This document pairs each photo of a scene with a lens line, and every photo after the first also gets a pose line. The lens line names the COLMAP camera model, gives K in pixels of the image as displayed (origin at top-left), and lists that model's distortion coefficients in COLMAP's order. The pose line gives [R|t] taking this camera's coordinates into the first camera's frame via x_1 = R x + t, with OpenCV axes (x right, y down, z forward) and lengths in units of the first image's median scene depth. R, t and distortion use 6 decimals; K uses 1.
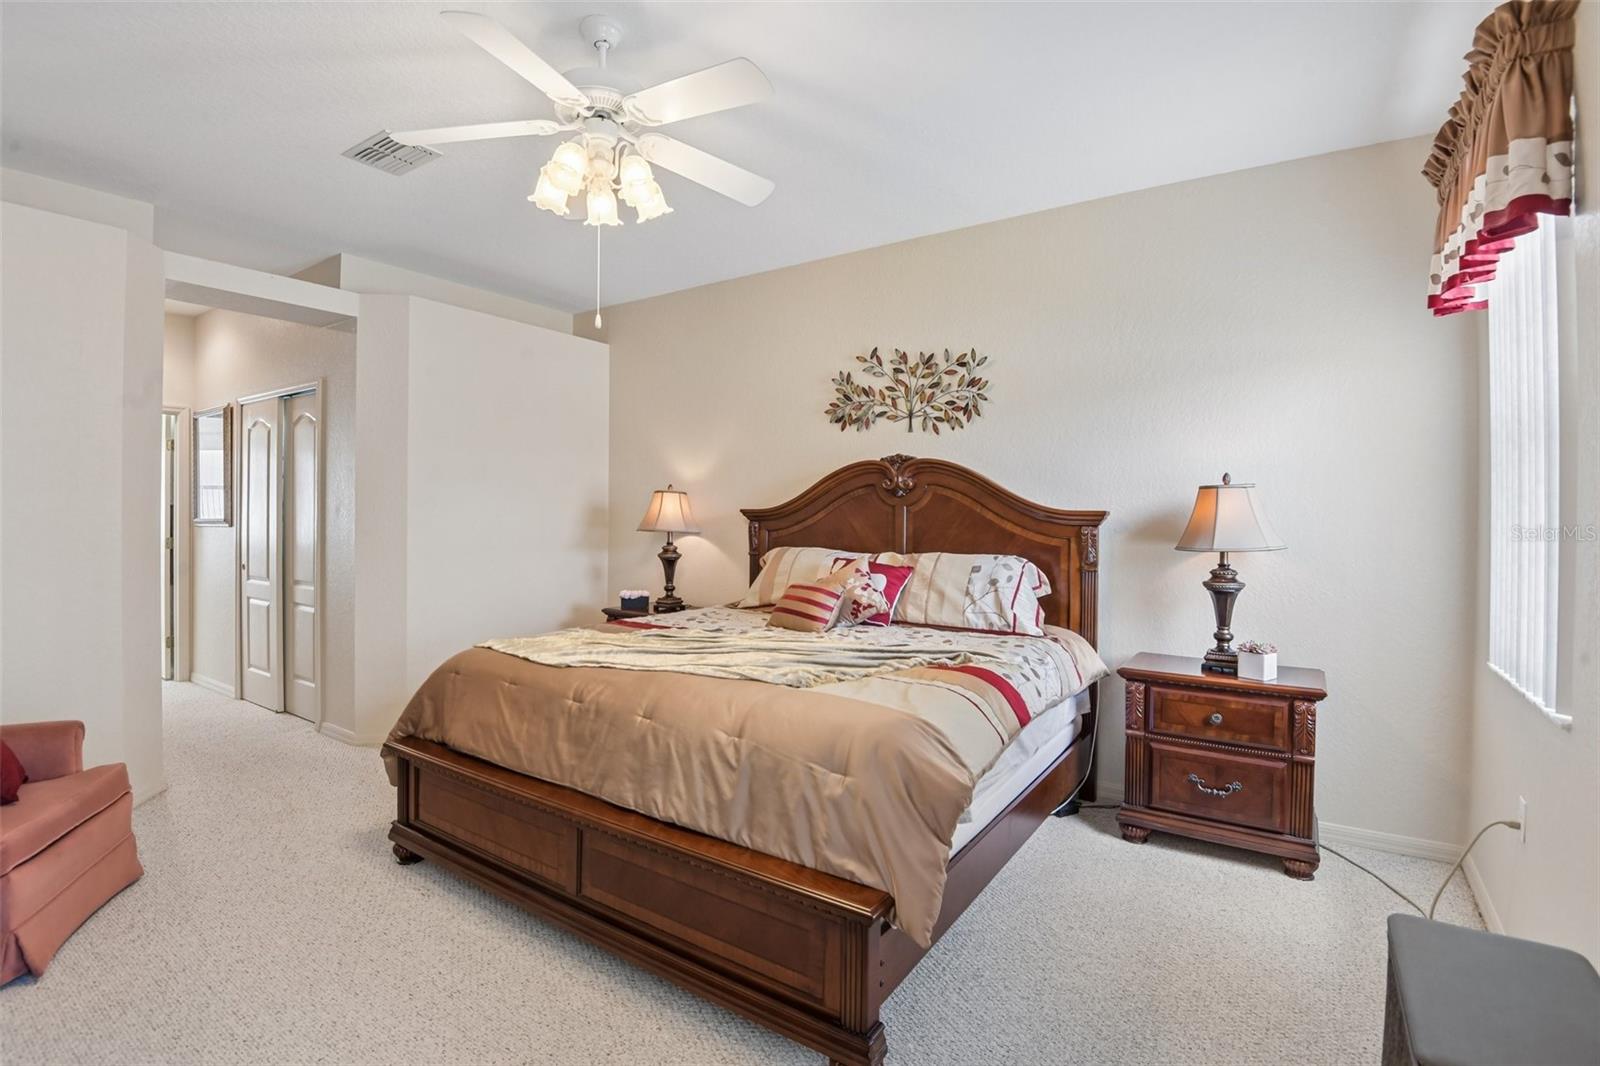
lens RADIAL K [[750.8, 0, 800.0], [0, 750.8, 533.0], [0, 0, 1]] dist [0.000322, -0.027625]
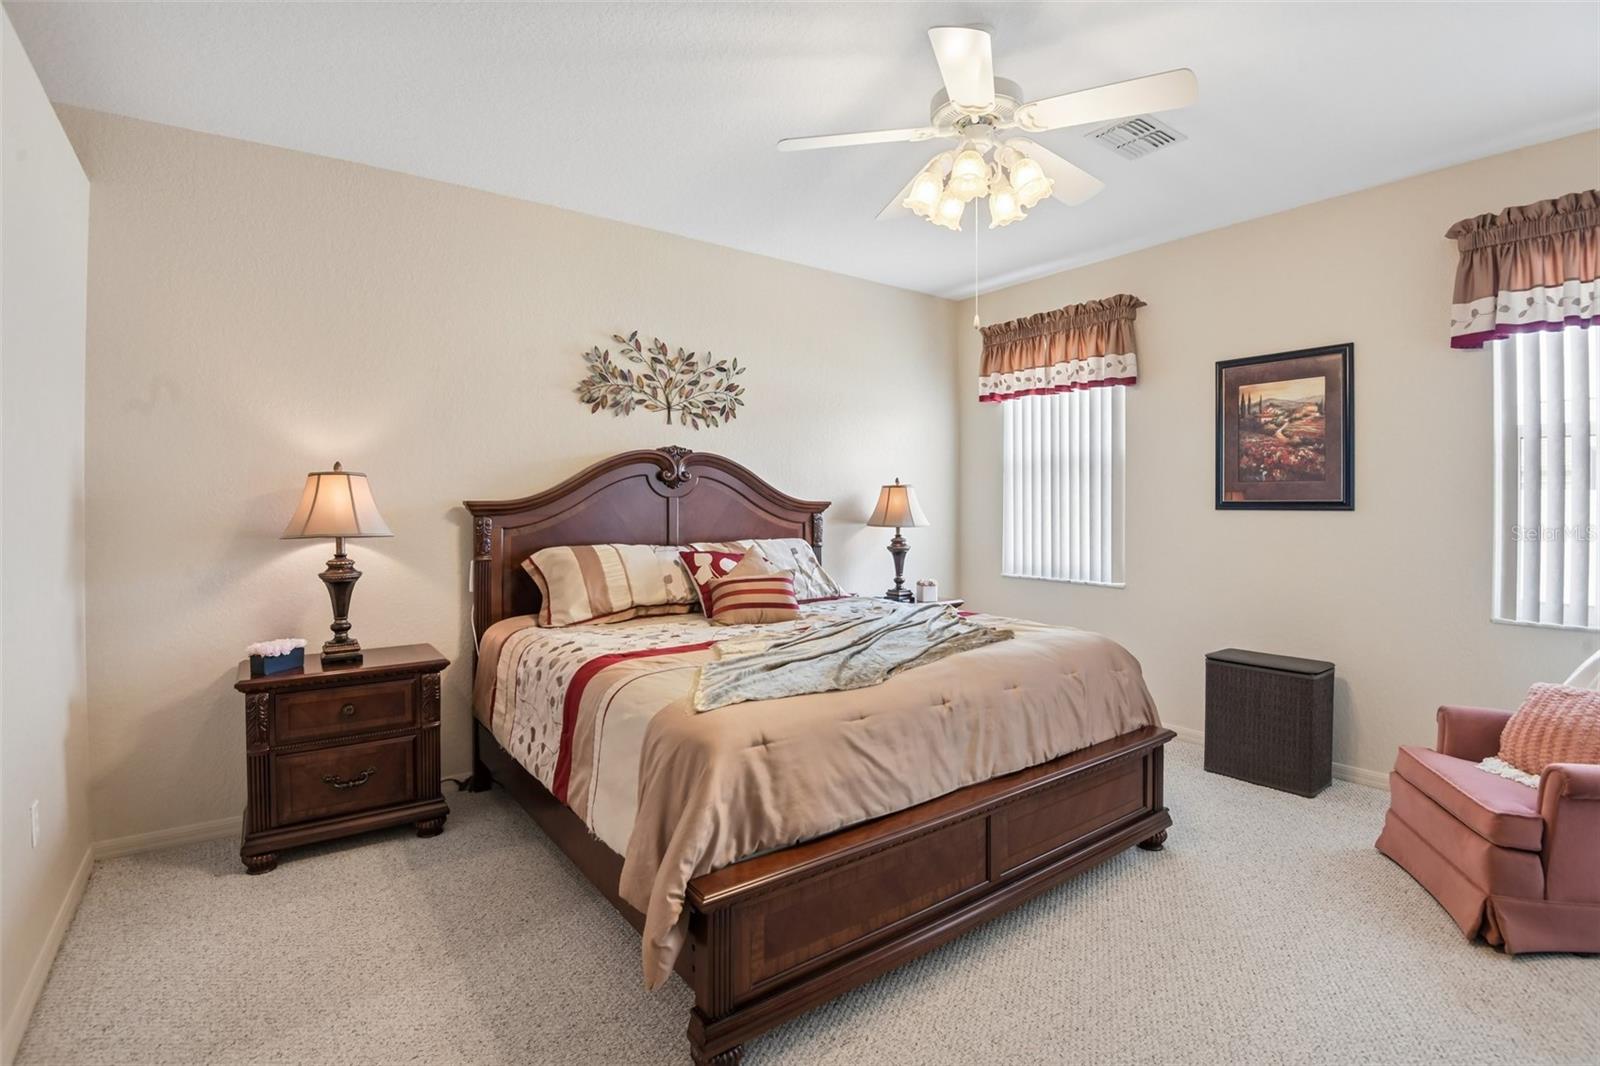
lens RADIAL K [[745.6, 0, 794.1], [0, 745.6, 518.8], [0, 0, 1]] dist [-0.000805, -0.028396]
pose [[0.333955, -0.025551, 0.942243, -0.746598], [0.028941, 0.999439, 0.016845, -0.019018], [-0.942145, 0.021644, 0.334507, 0.508463]]
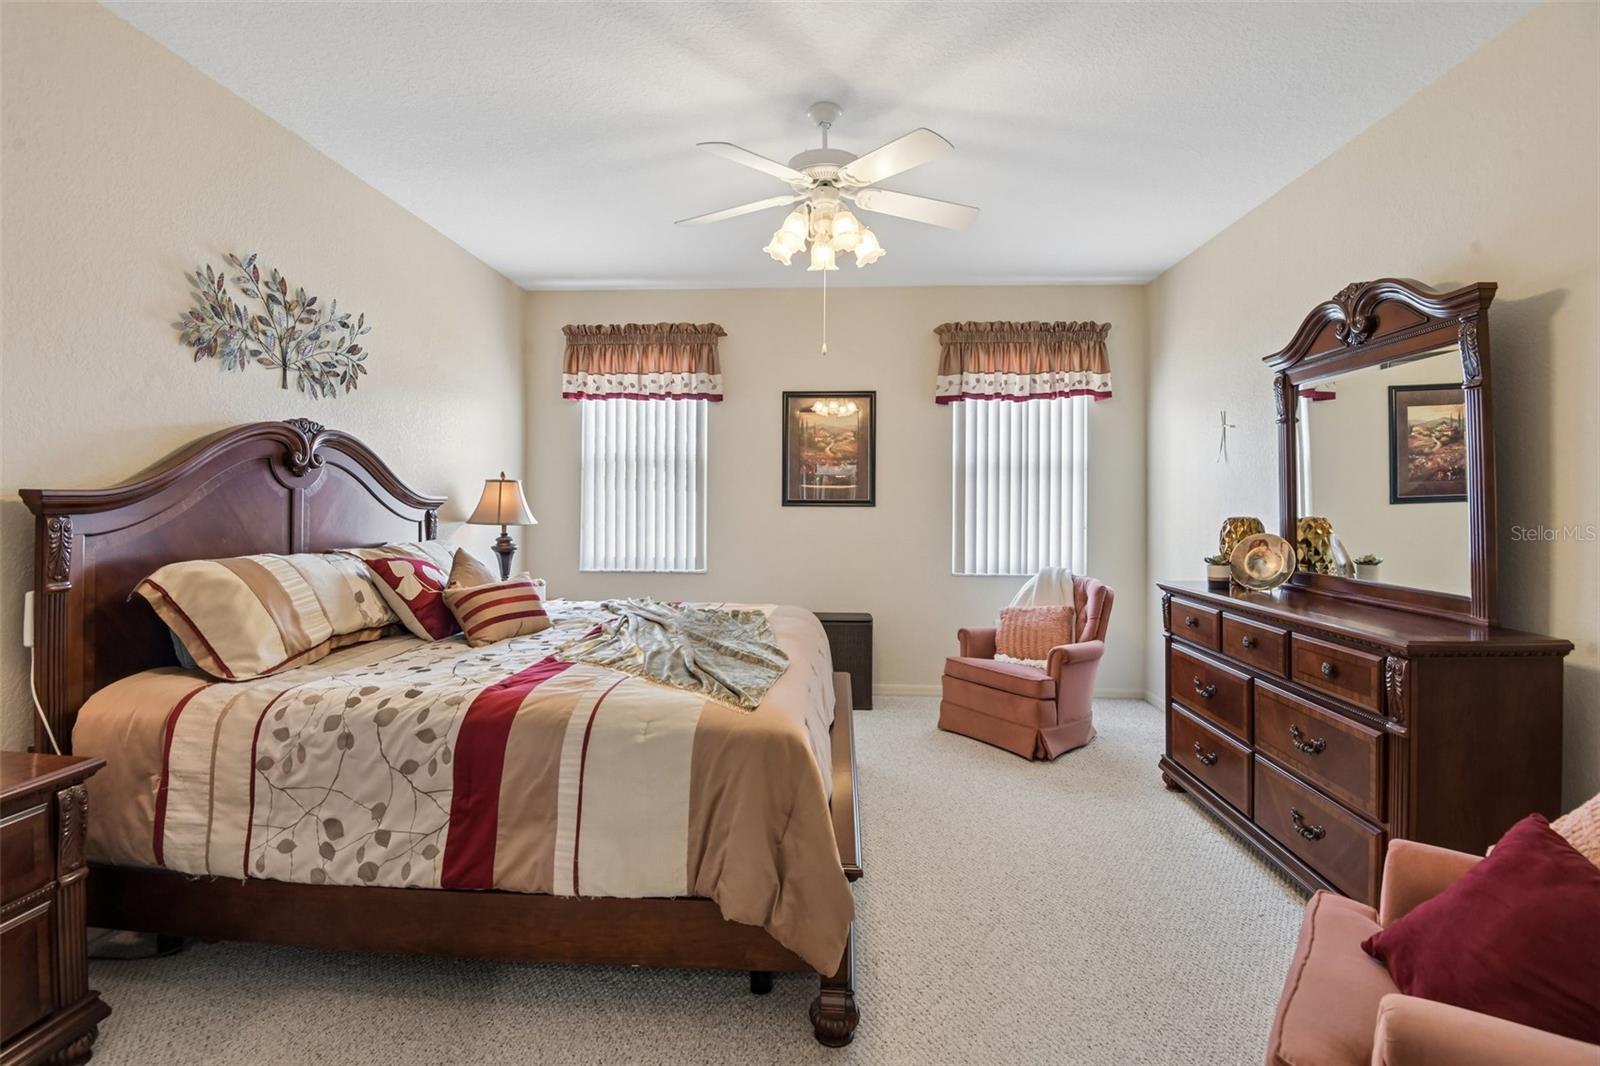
lens RADIAL K [[755.7, 0, 790.8], [0, 755.7, 501.4], [0, 0, 1]] dist [-0.001627, -0.032144]
pose [[-0.511104, -0.006528, 0.859494, -0.742995], [0.015566, 0.999737, 0.016849, -0.027876], [-0.859378, 0.021991, -0.510868, 0.951750]]
